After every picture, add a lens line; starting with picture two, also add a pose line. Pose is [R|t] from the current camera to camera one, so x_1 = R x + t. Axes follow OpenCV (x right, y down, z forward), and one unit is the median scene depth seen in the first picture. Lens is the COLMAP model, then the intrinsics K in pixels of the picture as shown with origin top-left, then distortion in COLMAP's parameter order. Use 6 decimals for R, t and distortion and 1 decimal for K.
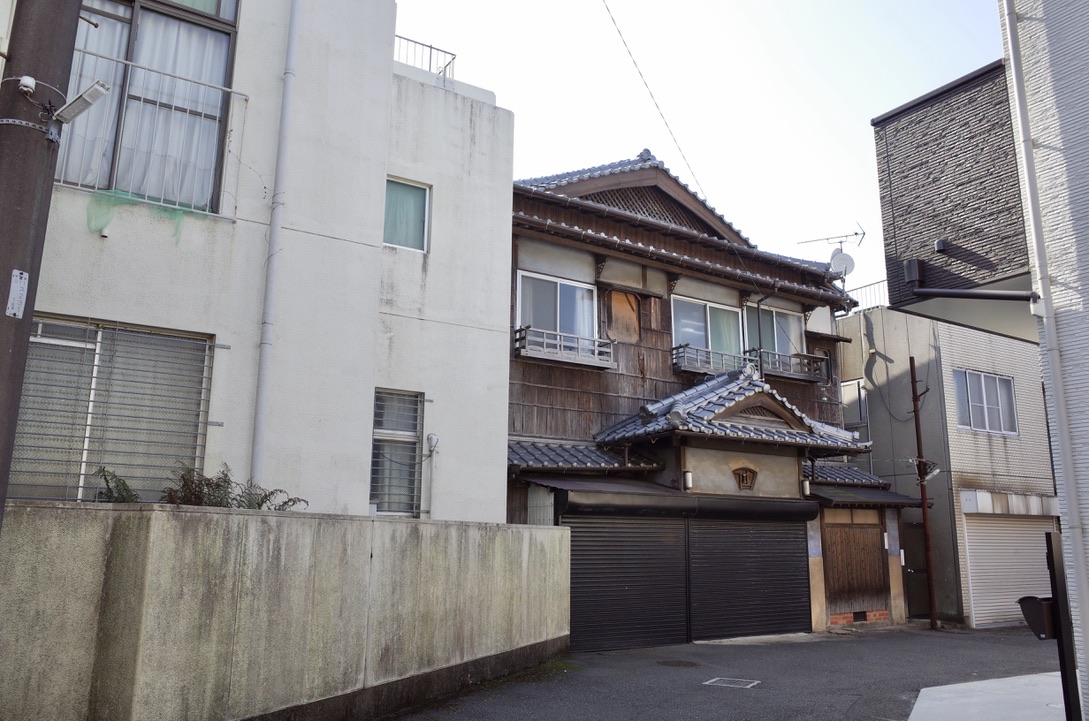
lens RADIAL K [[872.4, 0, 544.5], [0, 872.4, 360.5], [0, 0, 1]] dist [-0.000894, -0.000224]
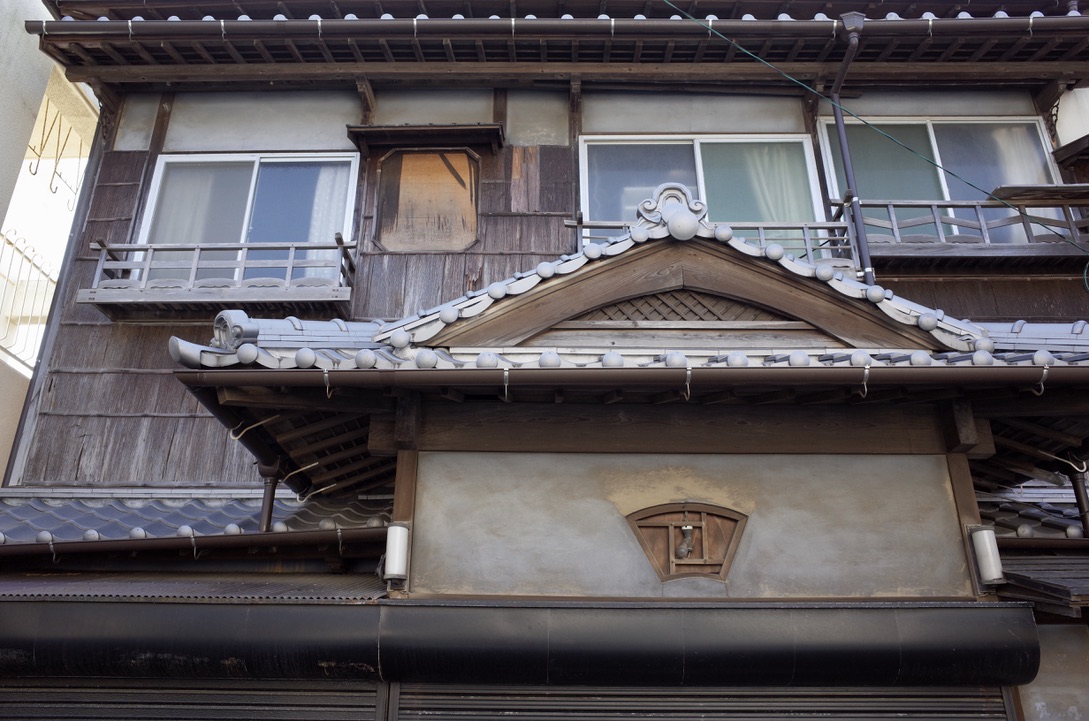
lens RADIAL K [[804.4, 0, 543.0], [0, 804.4, 388.5], [0, 0, 1]] dist [-0.000372, 0.003738]
pose [[0.823578, -0.210922, -0.526528, 0.333019], [0.119233, 0.971925, -0.202843, 0.131073], [0.554530, 0.104277, 0.825604, 0.720128]]
